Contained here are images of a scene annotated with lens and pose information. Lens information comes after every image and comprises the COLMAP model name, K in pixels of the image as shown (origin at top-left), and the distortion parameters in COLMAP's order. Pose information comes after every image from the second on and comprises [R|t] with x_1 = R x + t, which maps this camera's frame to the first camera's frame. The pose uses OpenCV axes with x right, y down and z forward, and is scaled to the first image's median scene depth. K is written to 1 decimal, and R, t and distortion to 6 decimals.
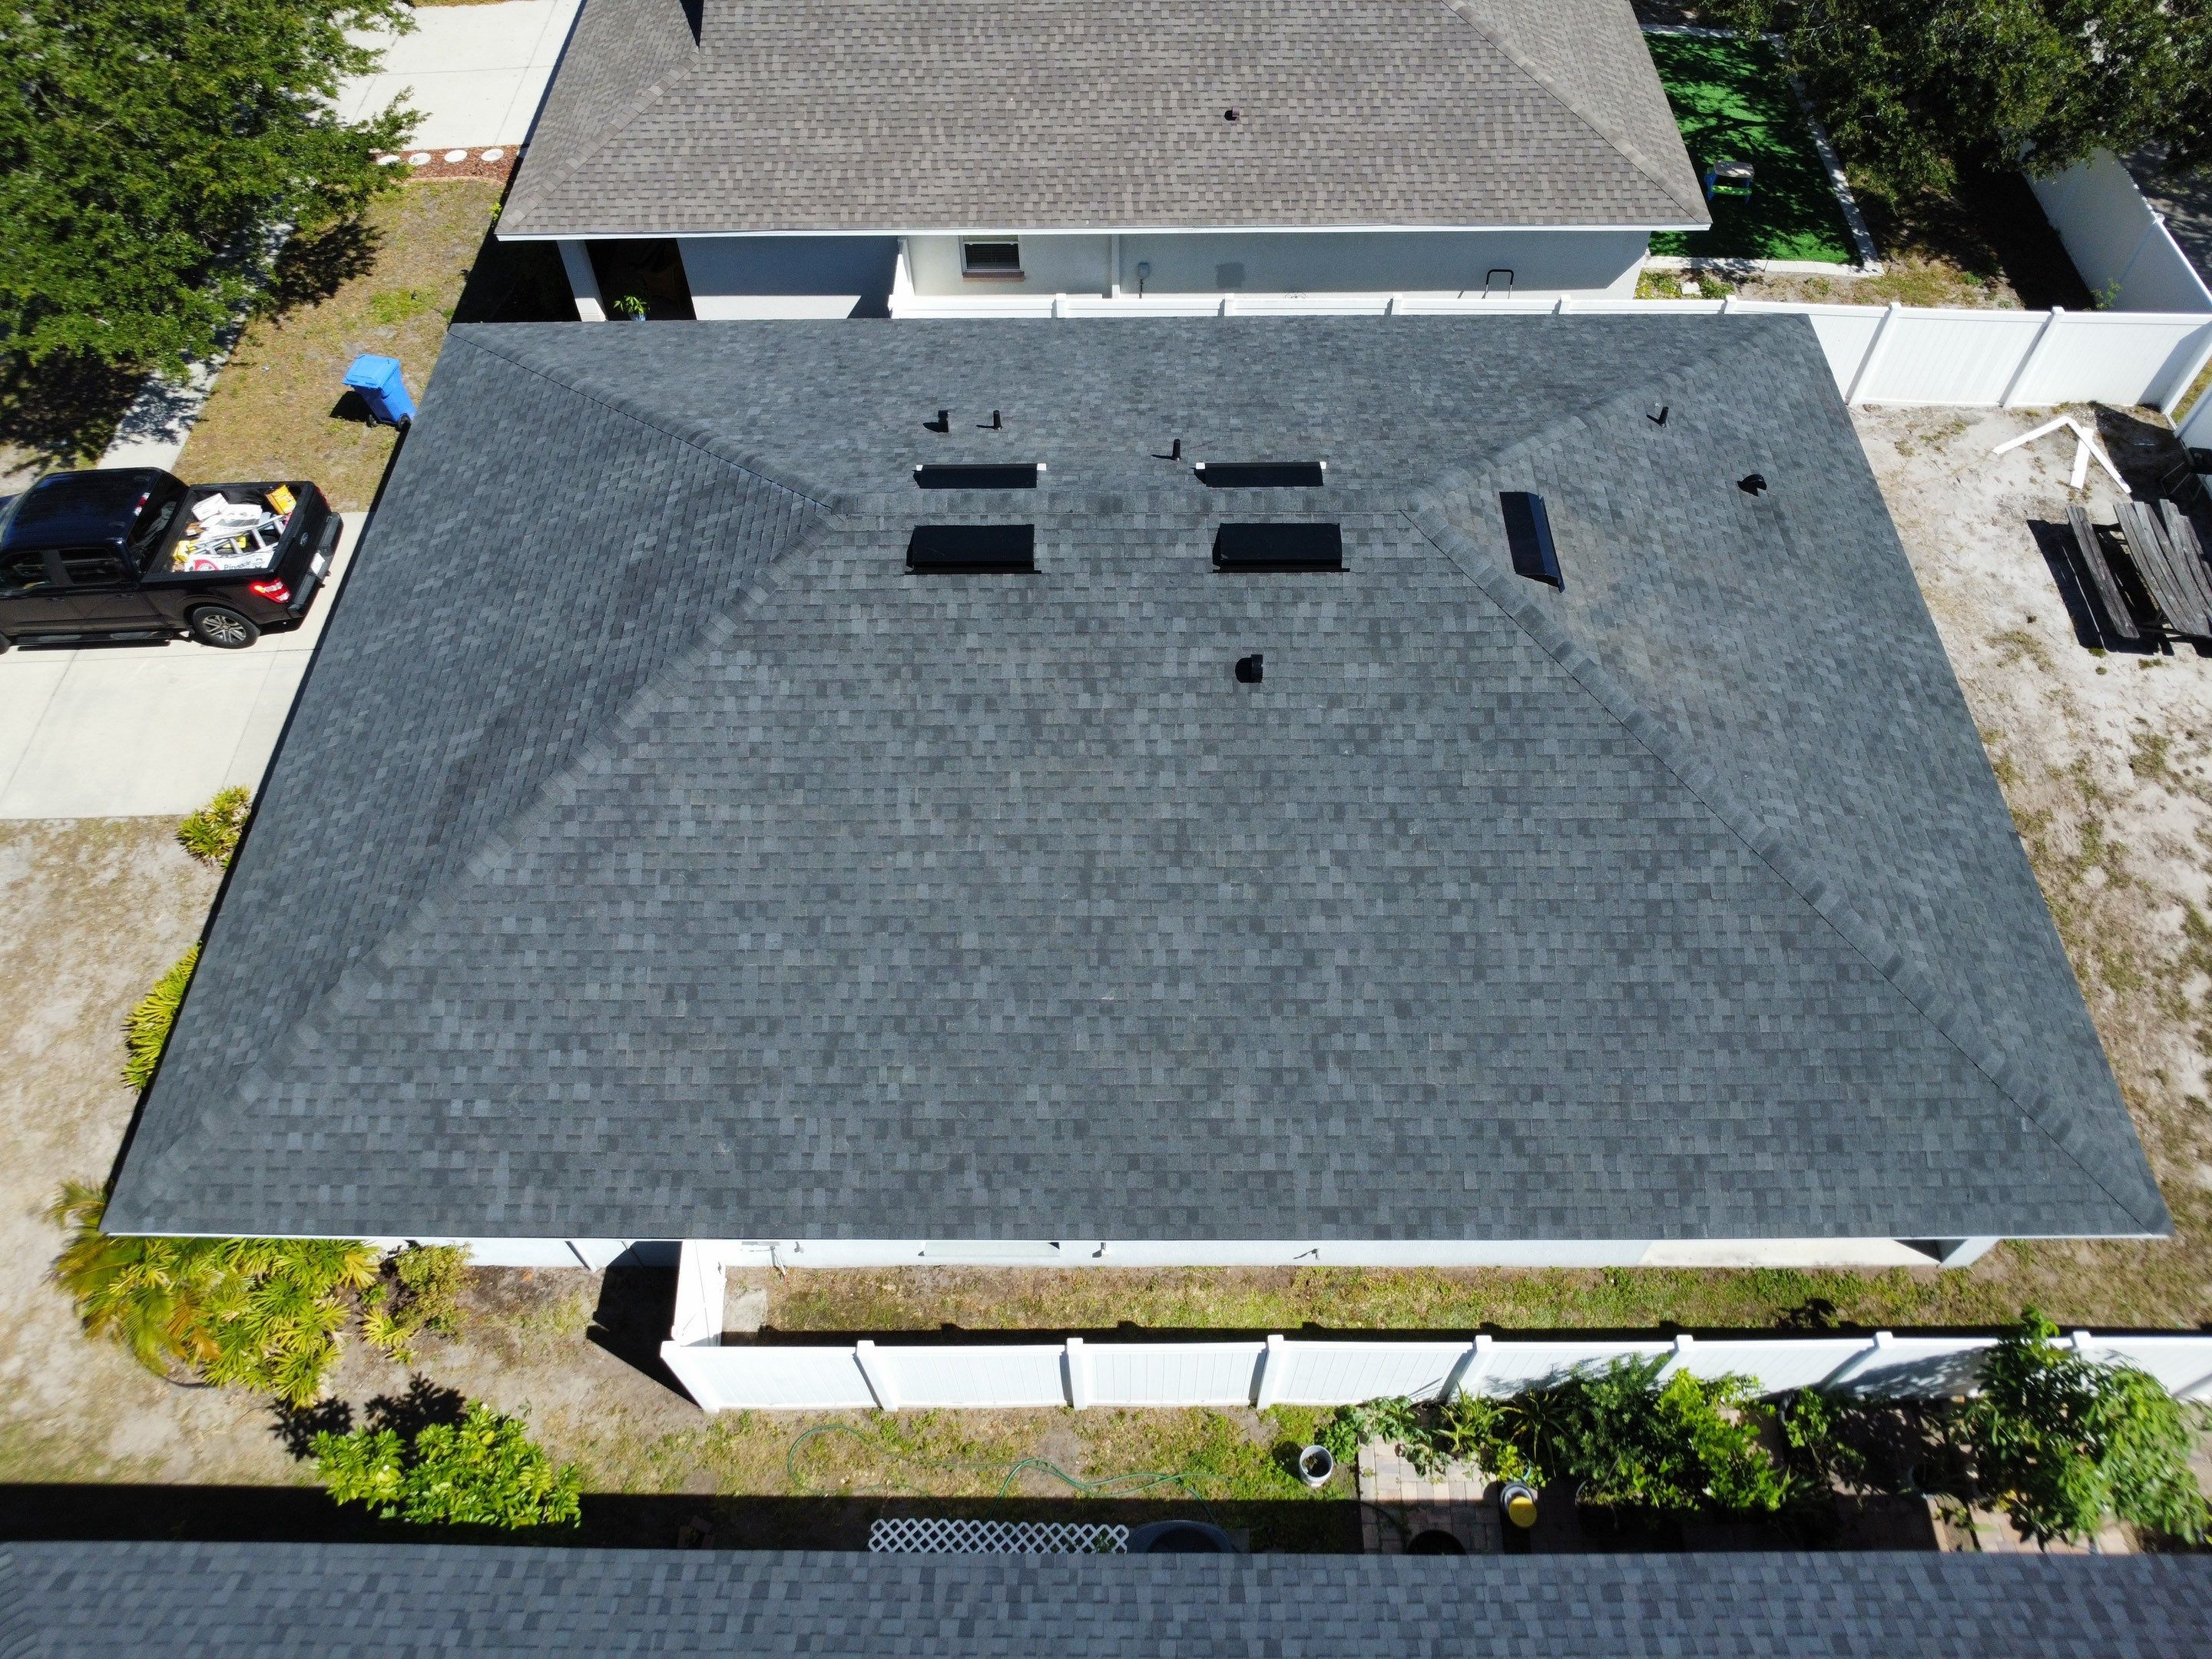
lens RADIAL K [[1597.2, 0, 1111.7], [0, 1597.2, 829.4], [0, 0, 1]] dist [-0.024562, -0.004803]
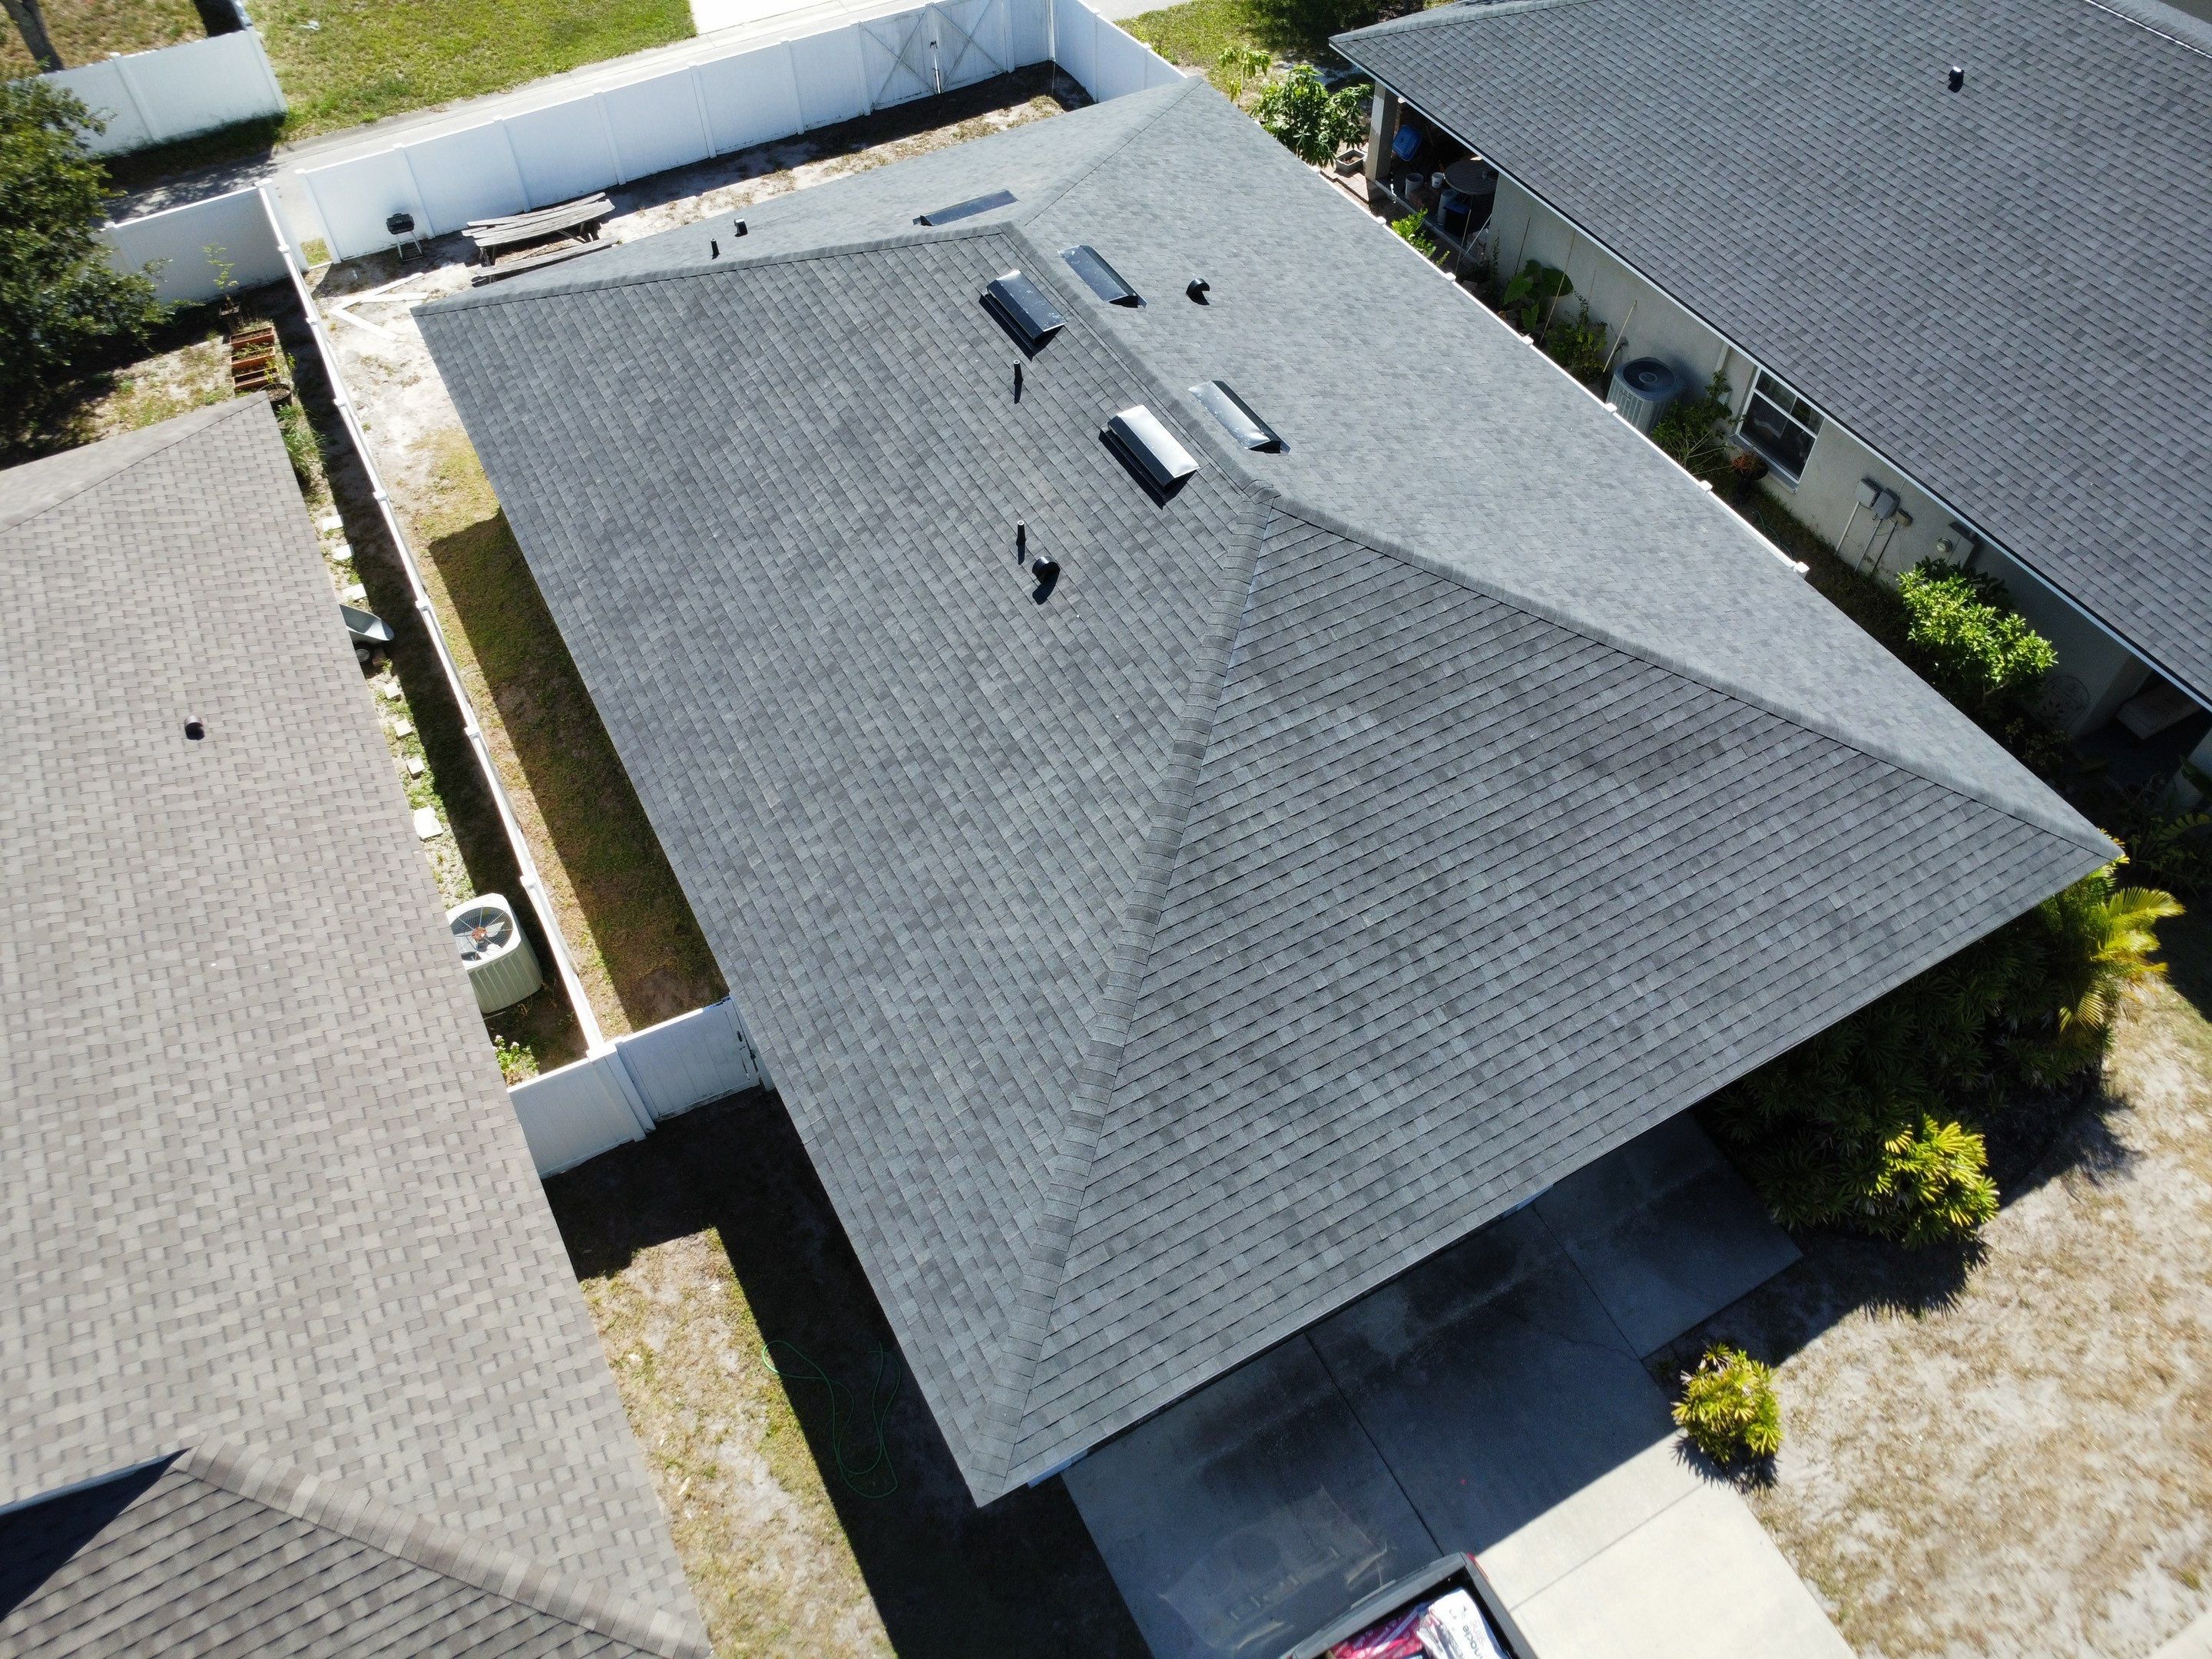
lens RADIAL K [[1597.2, 0, 1107.1], [0, 1597.2, 824.5], [0, 0, 1]] dist [-0.024562, -0.004803]
pose [[-0.486102, -0.673963, 0.556308, -0.829063], [0.723034, 0.047377, 0.689185, -0.967940], [-0.490842, 0.737244, 0.464269, 0.747821]]
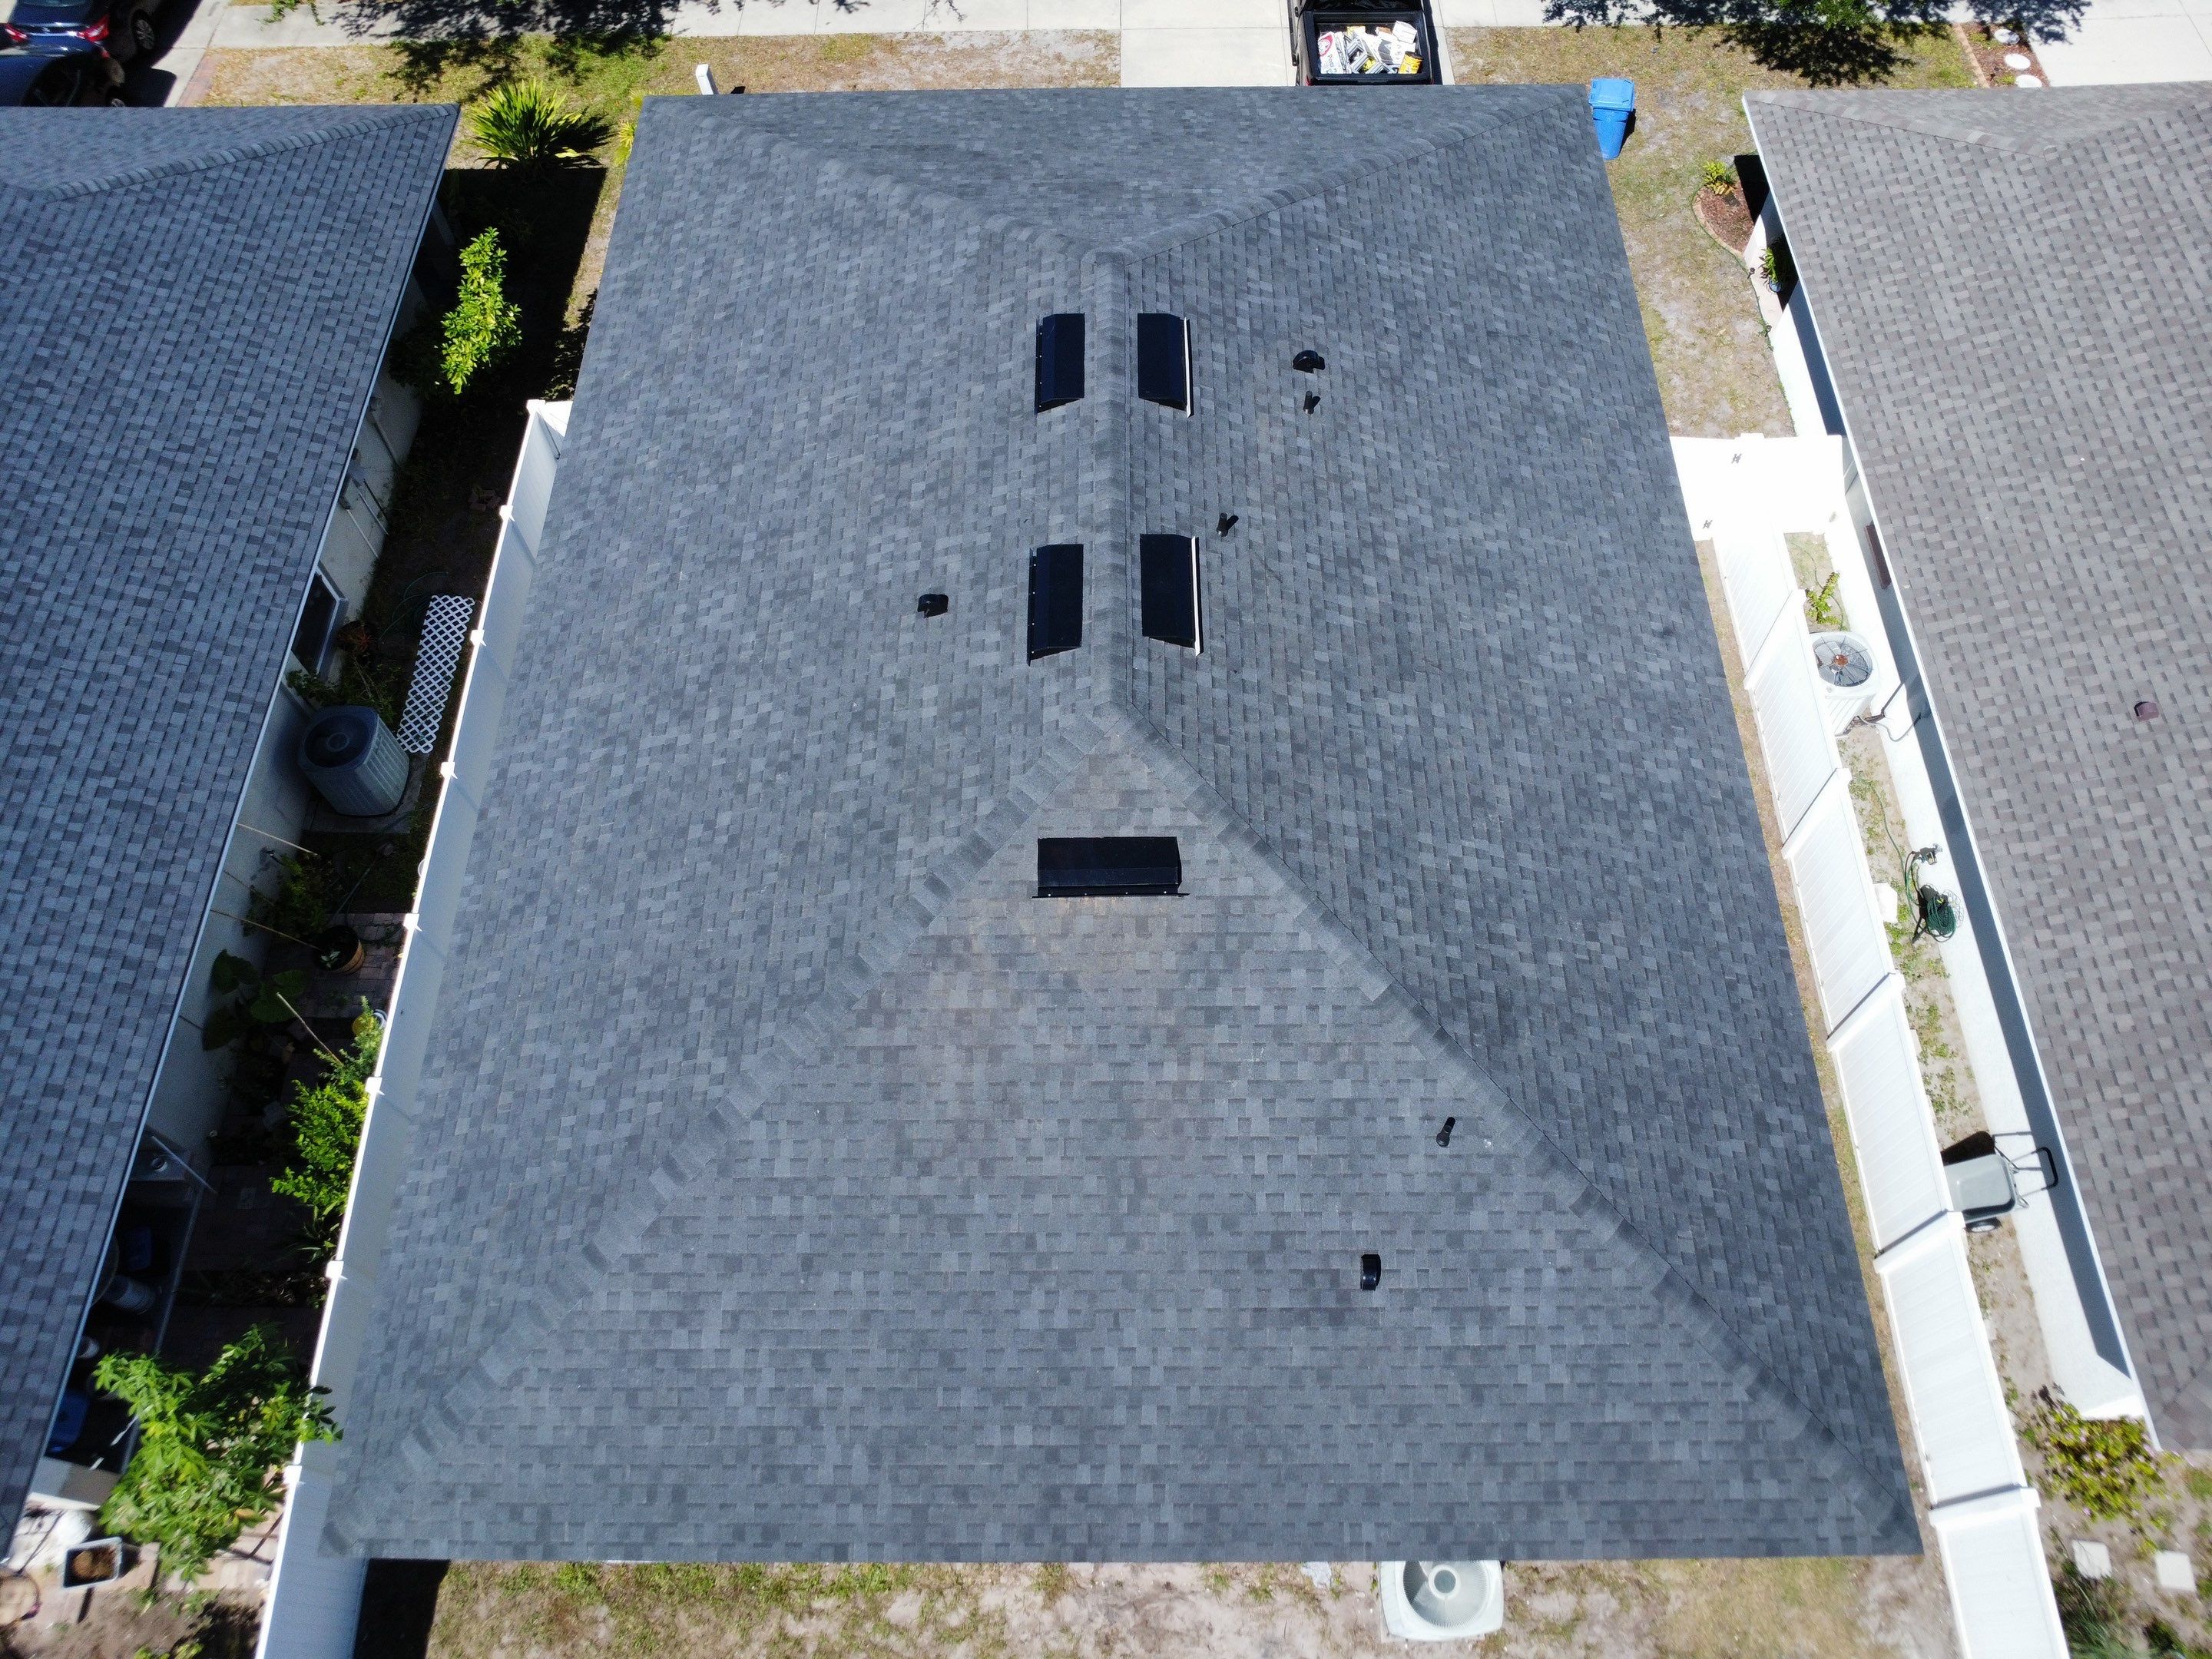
lens RADIAL K [[1597.2, 0, 1104.9], [0, 1597.2, 828.5], [0, 0, 1]] dist [-0.024562, -0.004803]
pose [[0.004827, 0.876816, -0.480802, 0.670335], [-0.803299, 0.289750, 0.520341, -0.645873], [0.595556, 0.383716, 0.705744, 0.411144]]
